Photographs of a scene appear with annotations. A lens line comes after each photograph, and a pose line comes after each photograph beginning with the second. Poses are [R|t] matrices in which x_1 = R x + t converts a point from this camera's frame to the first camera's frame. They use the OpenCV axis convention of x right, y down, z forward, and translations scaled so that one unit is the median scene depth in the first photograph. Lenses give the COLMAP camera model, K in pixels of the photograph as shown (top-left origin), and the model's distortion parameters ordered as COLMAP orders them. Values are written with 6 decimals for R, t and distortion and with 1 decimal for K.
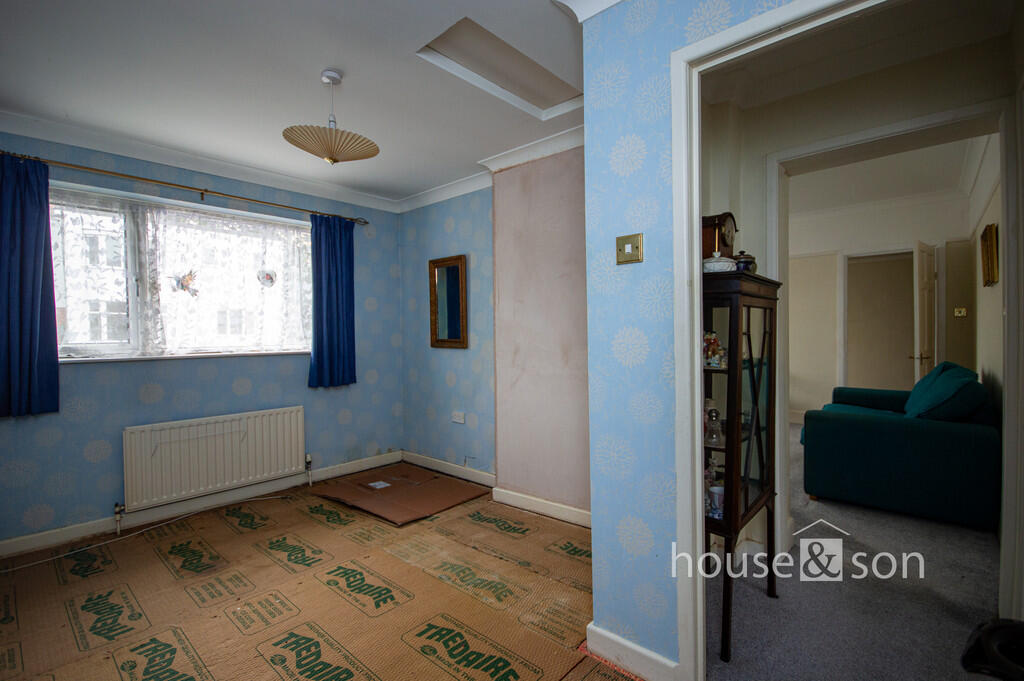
lens RADIAL K [[468.1, 0, 512.0], [0, 468.1, 340.5], [0, 0, 1]] dist [-0.000459, -0.000015]
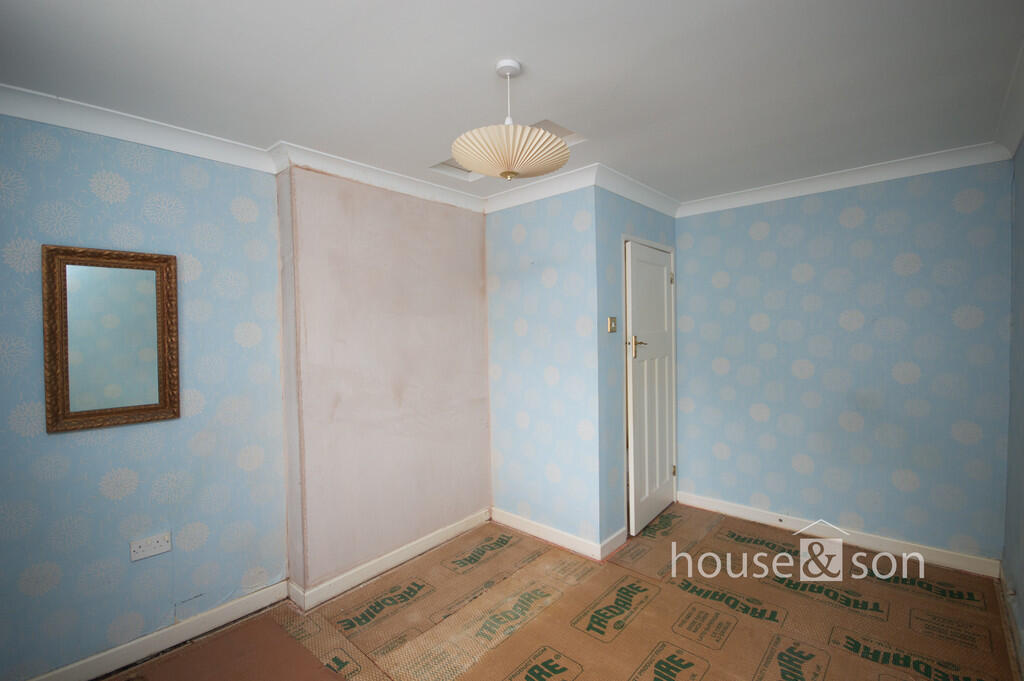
lens RADIAL K [[456.8, 0, 512.0], [0, 456.8, 340.5], [0, 0, 1]] dist [0.000744, 0.000017]
pose [[0.005578, -0.016587, 0.999847, -0.835457], [0.034992, 0.999253, 0.016382, -0.092566], [-0.999372, 0.034895, 0.006154, 0.734160]]
